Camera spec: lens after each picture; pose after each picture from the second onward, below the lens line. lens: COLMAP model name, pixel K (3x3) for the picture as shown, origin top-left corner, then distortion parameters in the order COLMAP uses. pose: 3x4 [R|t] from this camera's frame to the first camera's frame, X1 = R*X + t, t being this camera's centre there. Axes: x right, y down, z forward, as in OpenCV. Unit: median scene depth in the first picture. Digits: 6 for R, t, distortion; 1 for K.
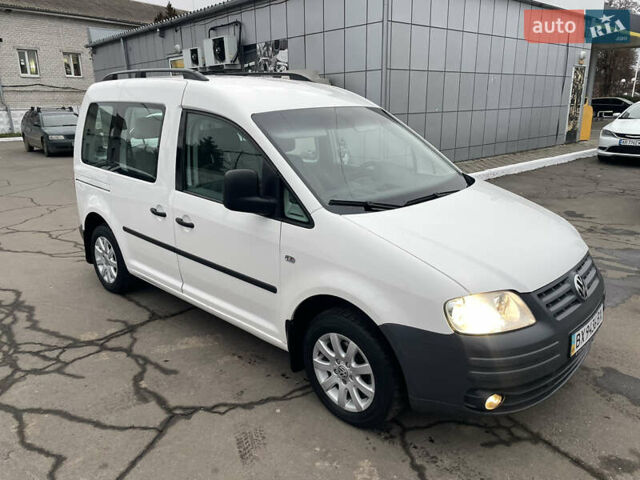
lens RADIAL K [[495.3, 0, 320.0], [0, 495.3, 240.0], [0, 0, 1]] dist [0.091196, -0.123964]
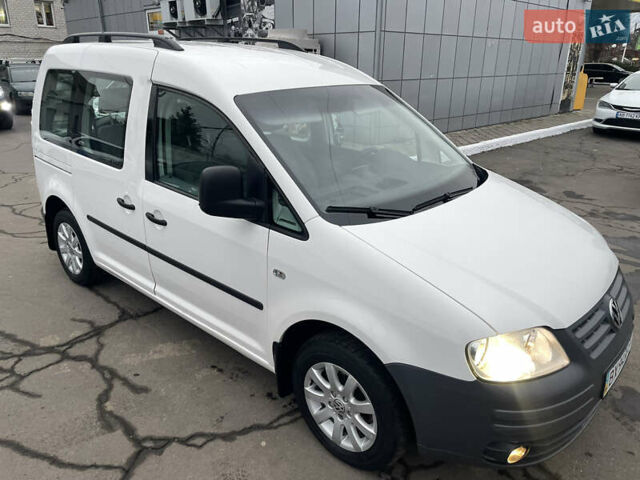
lens RADIAL K [[495.3, 0, 320.0], [0, 495.3, 240.0], [0, 0, 1]] dist [0.091196, -0.123964]
pose [[0.999330, 0.014579, 0.033570, -0.016188], [-0.017152, 0.996832, 0.077659, -0.070182], [-0.032331, -0.078182, 0.996415, 0.124944]]
